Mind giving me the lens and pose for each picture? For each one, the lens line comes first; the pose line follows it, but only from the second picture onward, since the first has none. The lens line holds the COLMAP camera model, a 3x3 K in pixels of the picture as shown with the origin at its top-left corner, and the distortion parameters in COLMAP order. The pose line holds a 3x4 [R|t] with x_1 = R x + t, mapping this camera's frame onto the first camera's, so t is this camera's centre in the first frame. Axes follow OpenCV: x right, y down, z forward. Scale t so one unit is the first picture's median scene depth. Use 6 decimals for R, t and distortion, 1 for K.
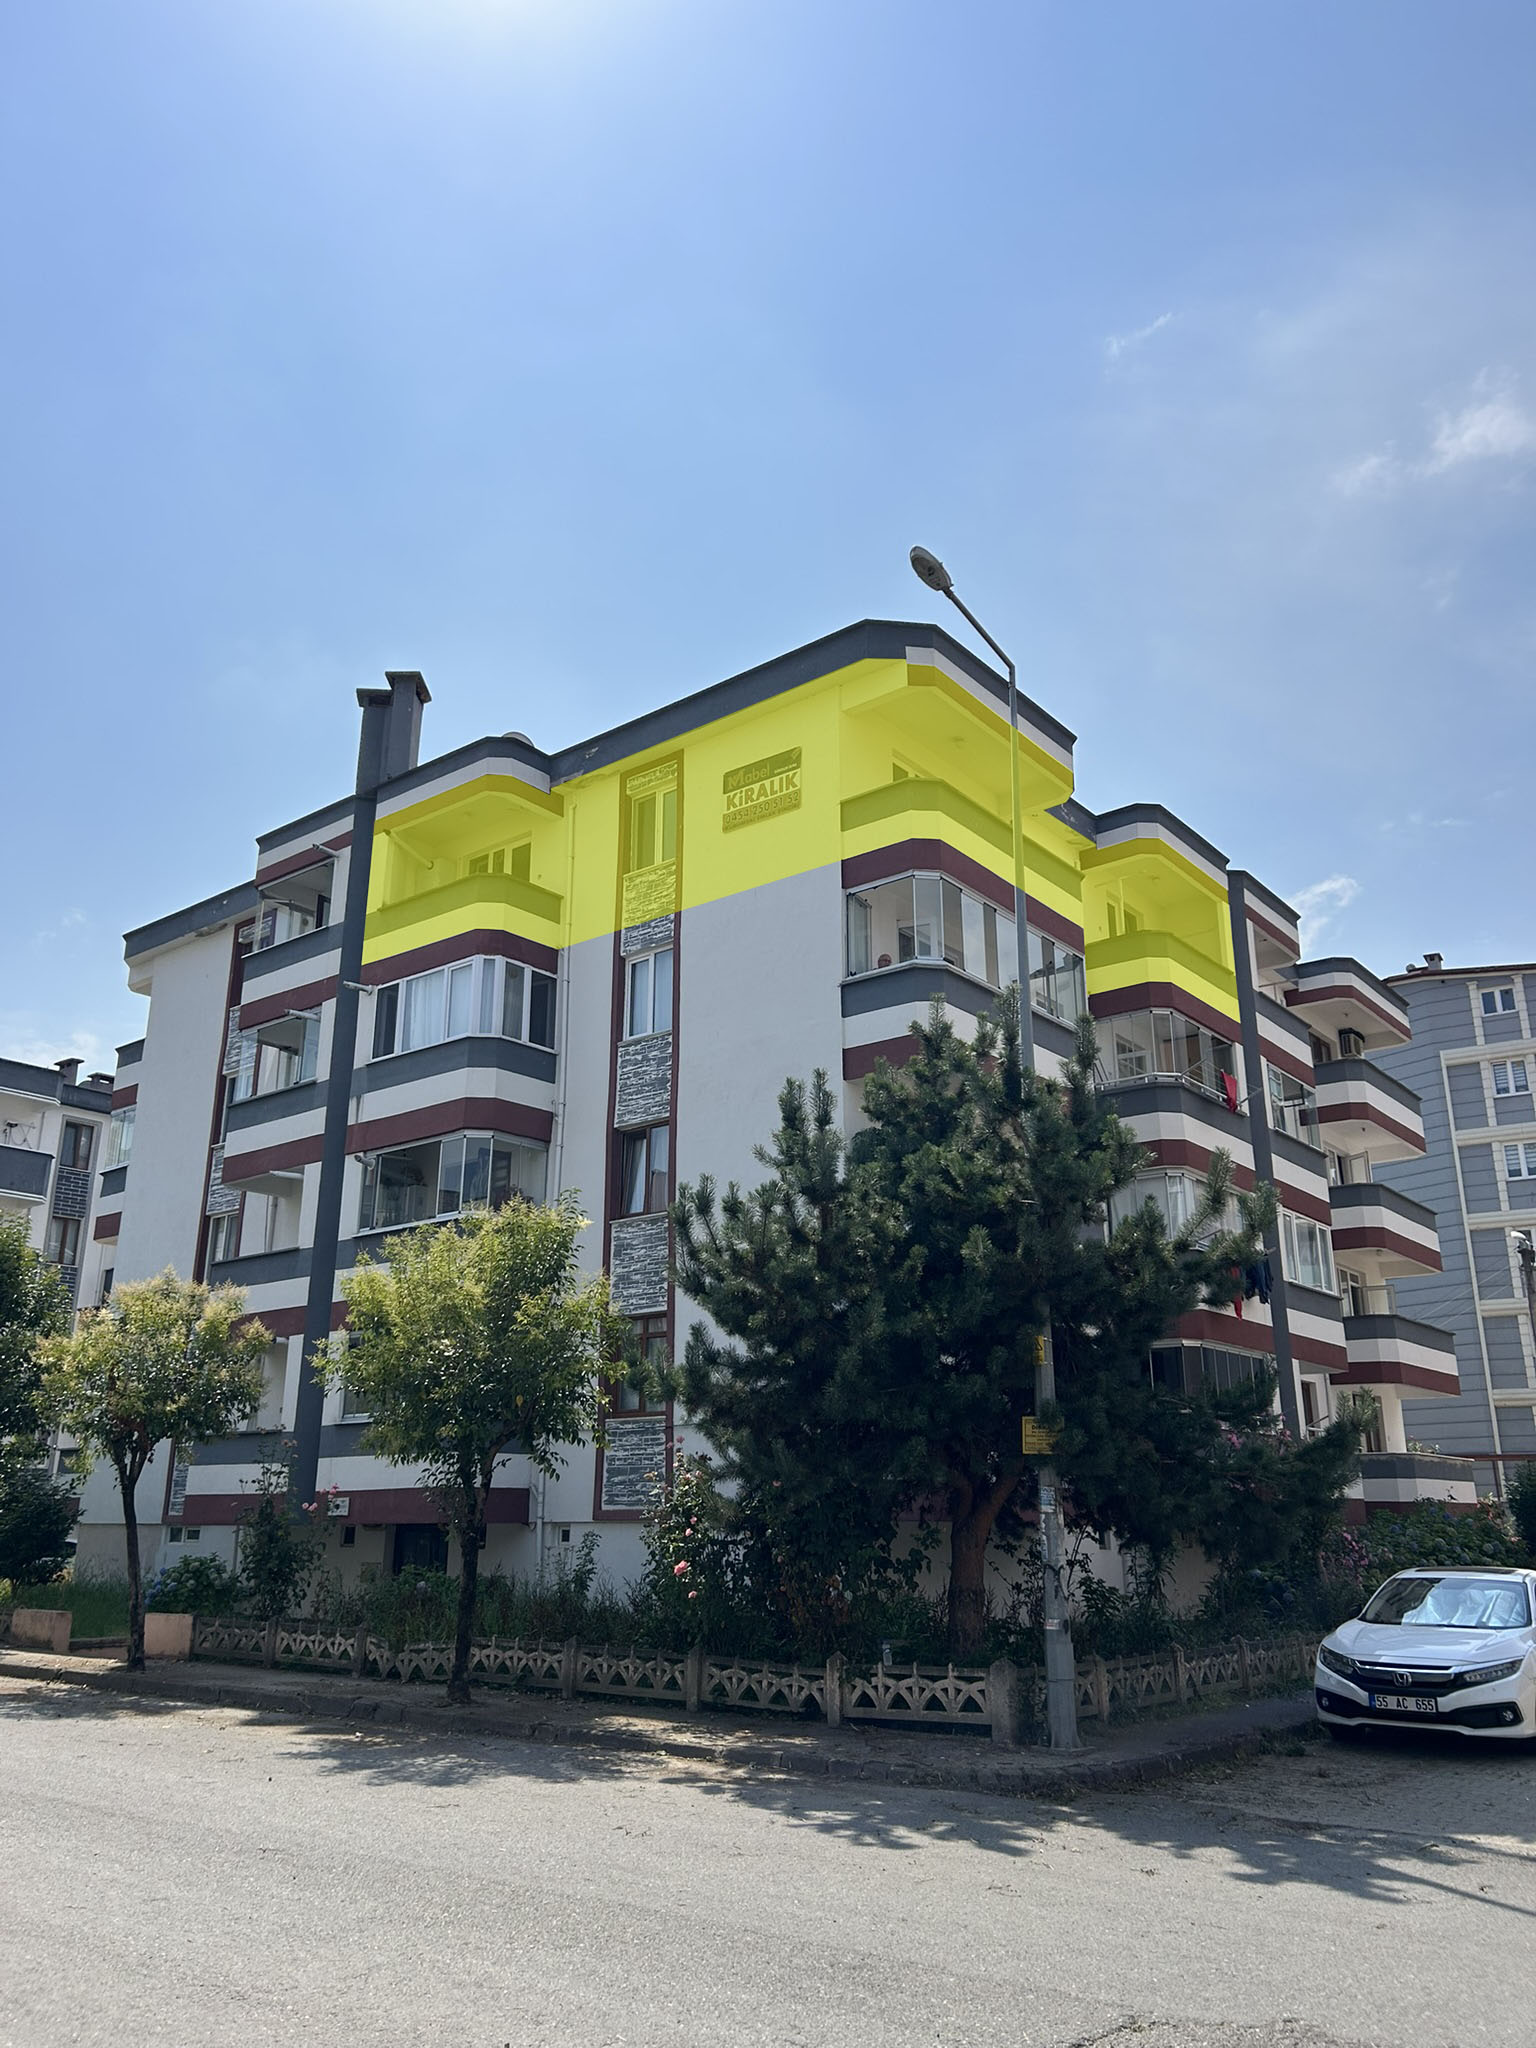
lens RADIAL K [[1549.3, 0, 765.6], [0, 1549.3, 1007.3], [0, 0, 1]] dist [0.008476, -0.005402]
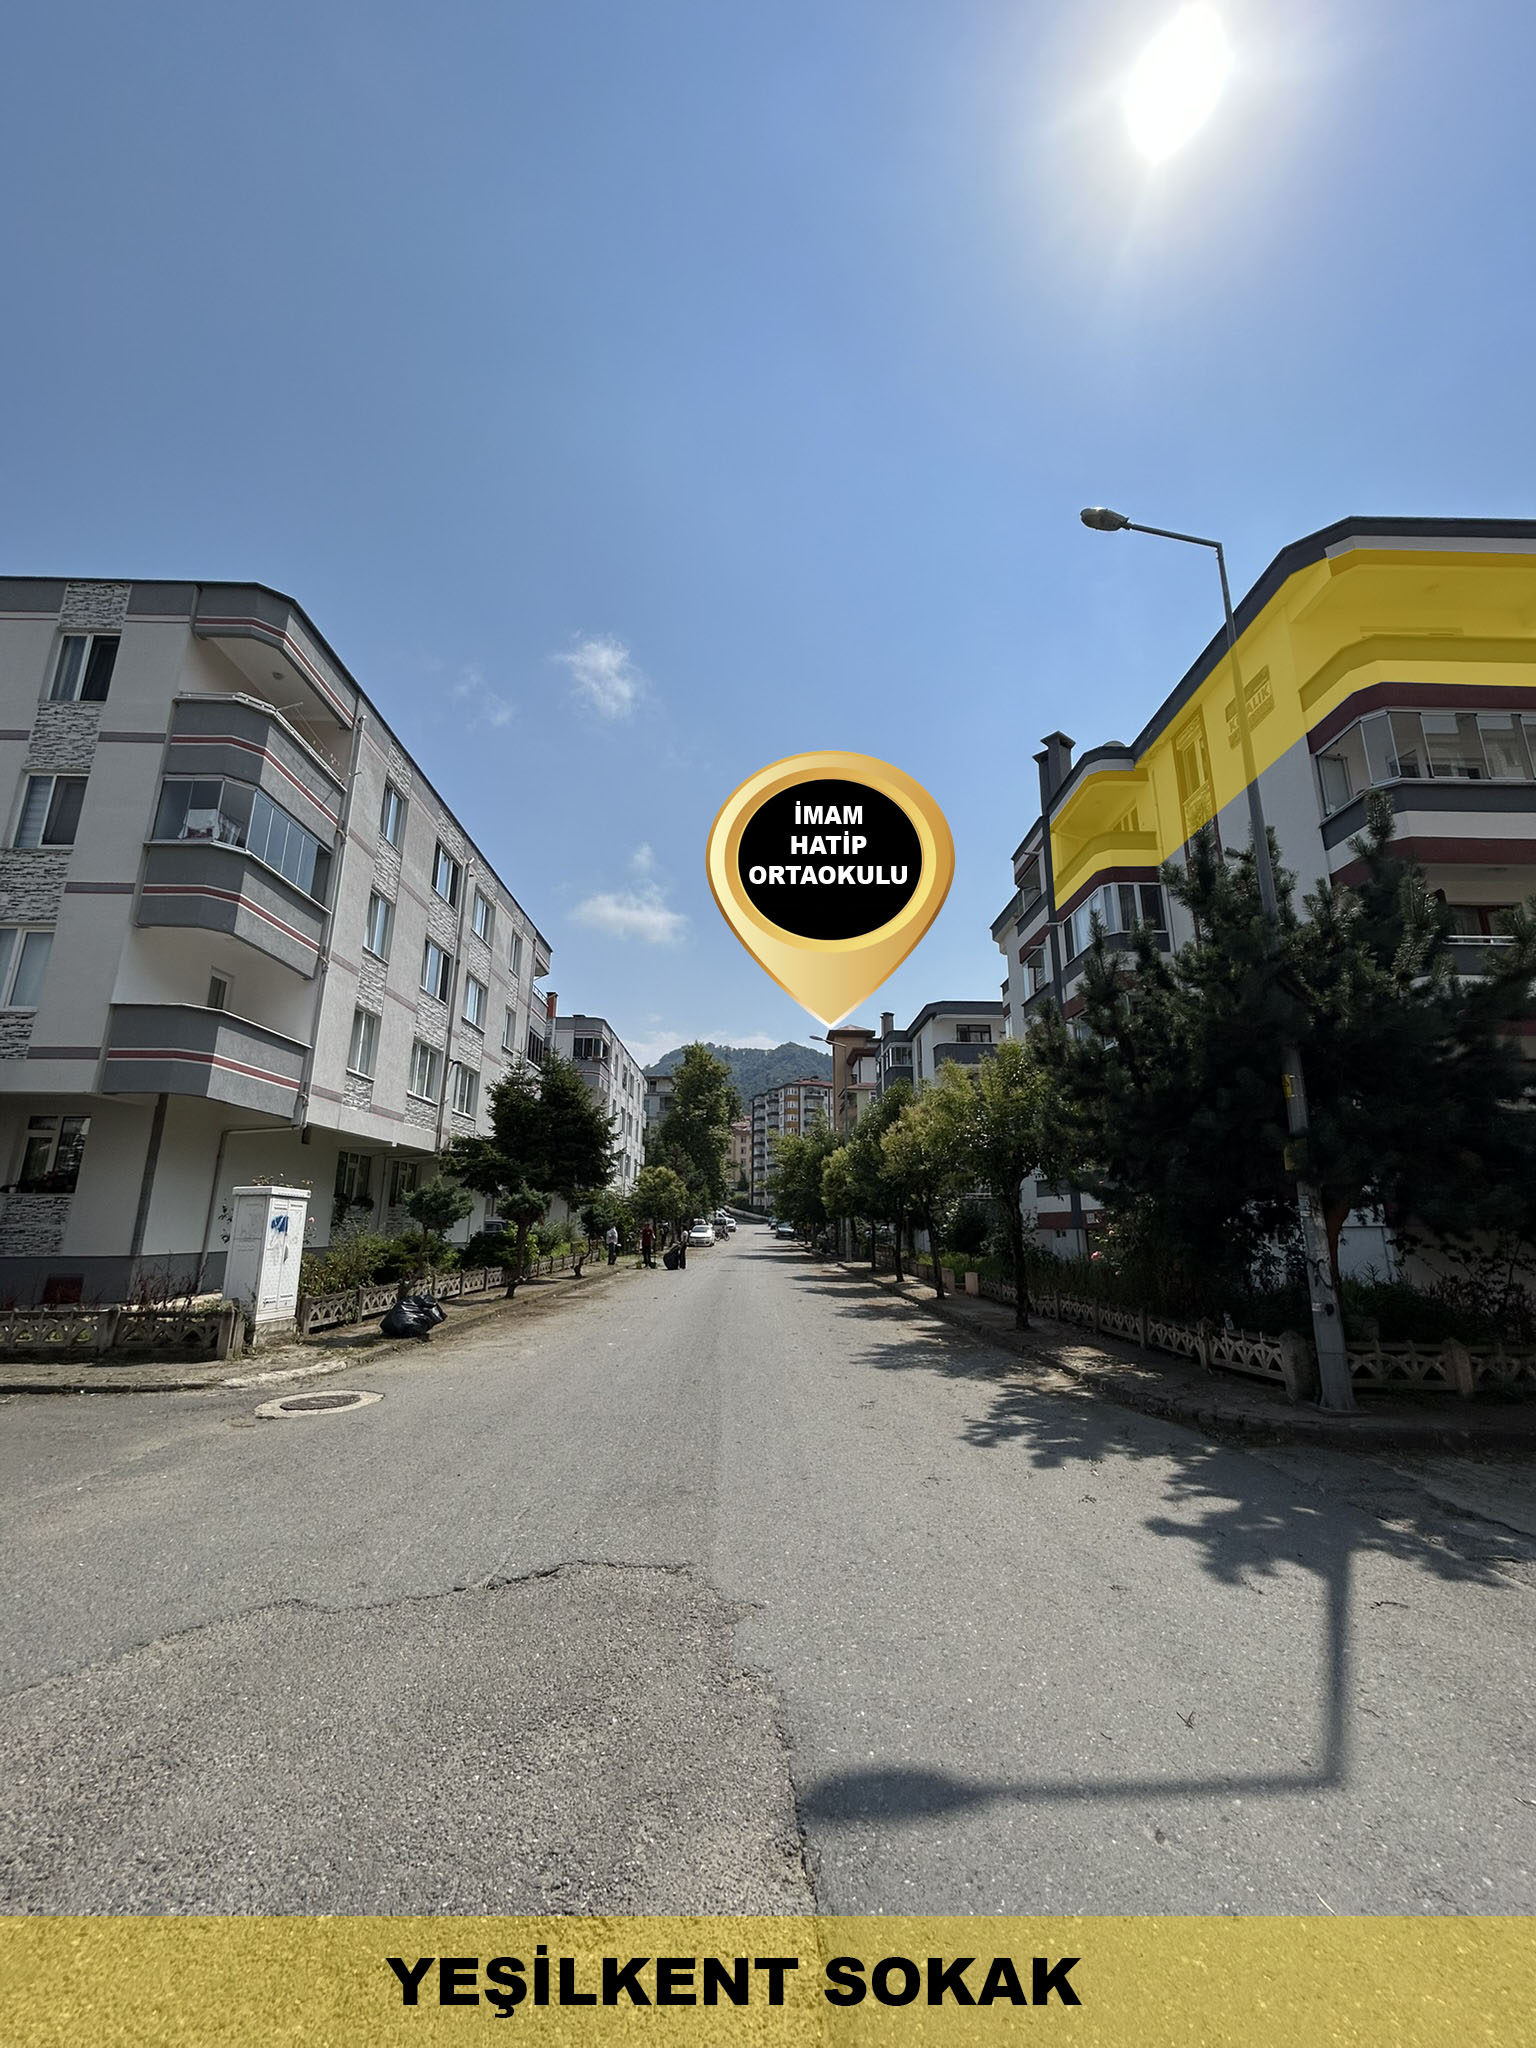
lens RADIAL K [[824.7, 0, 766.5], [0, 824.7, 1023.3], [0, 0, 1]] dist [0.001321, 0.000845]
pose [[0.630318, -0.185651, -0.753813, 0.248549], [0.241257, 0.969752, -0.037101, 0.060283], [0.737899, -0.158477, 0.656041, 0.171344]]
